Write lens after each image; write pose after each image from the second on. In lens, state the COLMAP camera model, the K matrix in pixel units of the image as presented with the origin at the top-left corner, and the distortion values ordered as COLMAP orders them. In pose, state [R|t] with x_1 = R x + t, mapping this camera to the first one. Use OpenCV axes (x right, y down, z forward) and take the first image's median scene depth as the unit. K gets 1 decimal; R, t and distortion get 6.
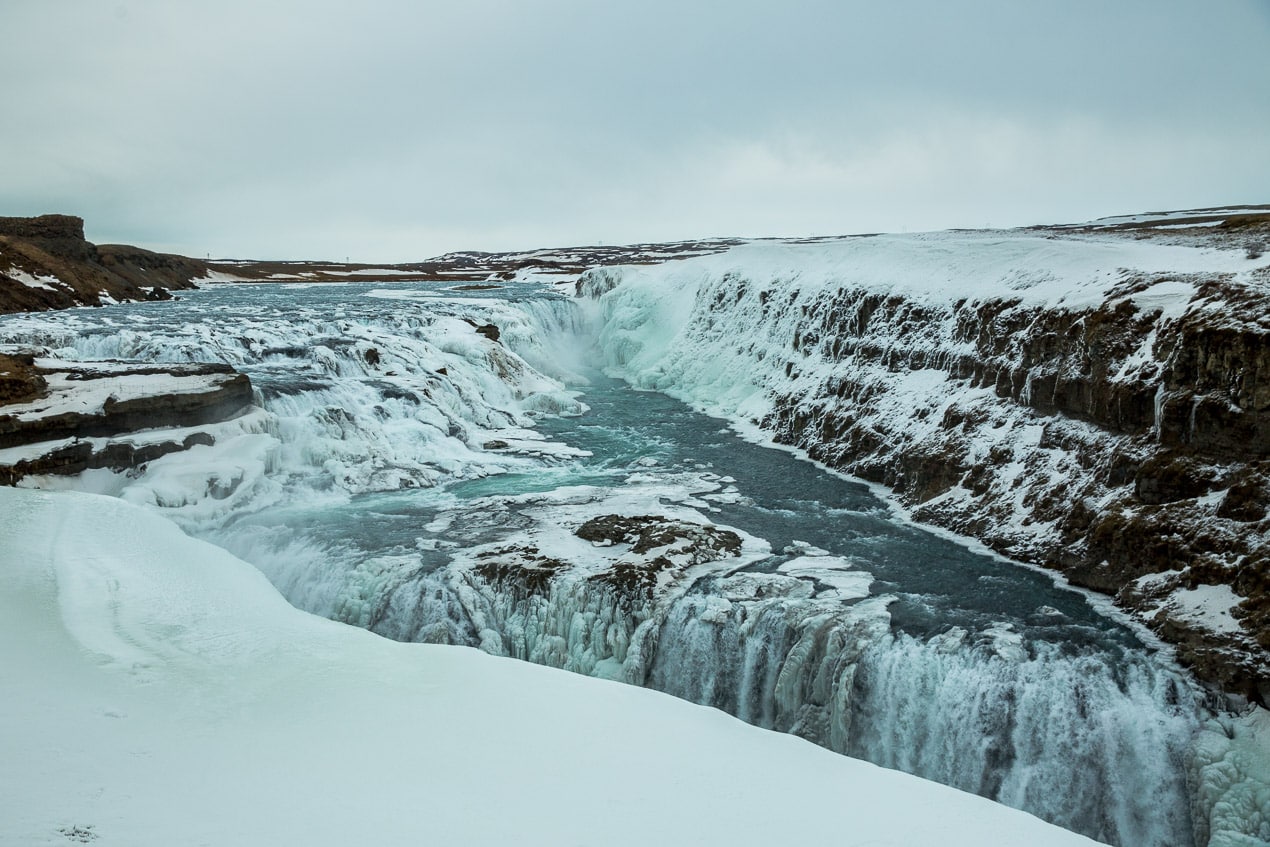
lens RADIAL K [[1259.7, 0, 640.8], [0, 1259.7, 429.1], [0, 0, 1]] dist [0.011416, 0.000000]
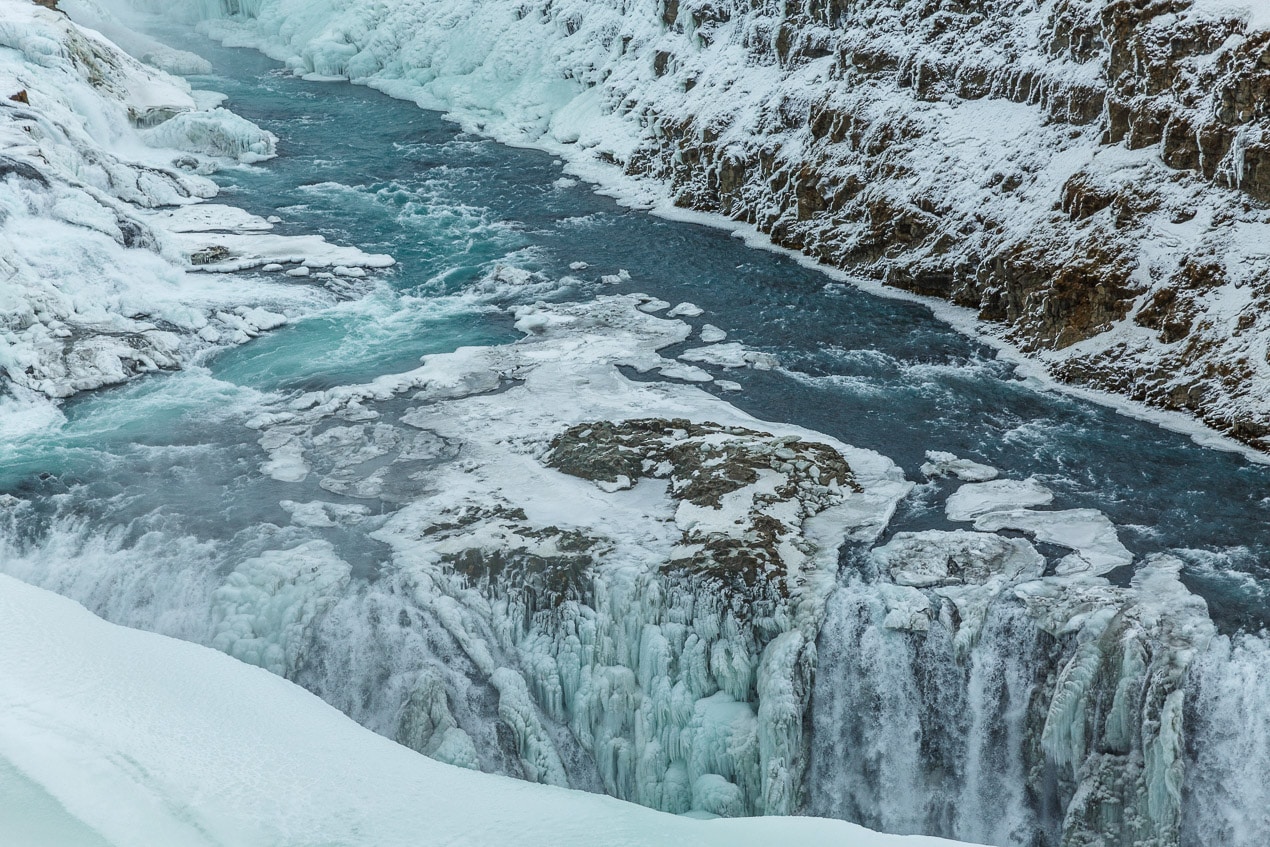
lens RADIAL K [[2220.3, 0, 632.0], [0, 2220.3, 422.3], [0, 0, 1]] dist [0.013906, 0.000000]
pose [[0.967005, -0.100105, 0.234267, -0.255244], [0.057037, 0.981292, 0.183882, -0.125350], [-0.248292, -0.164453, 0.954624, -0.000288]]
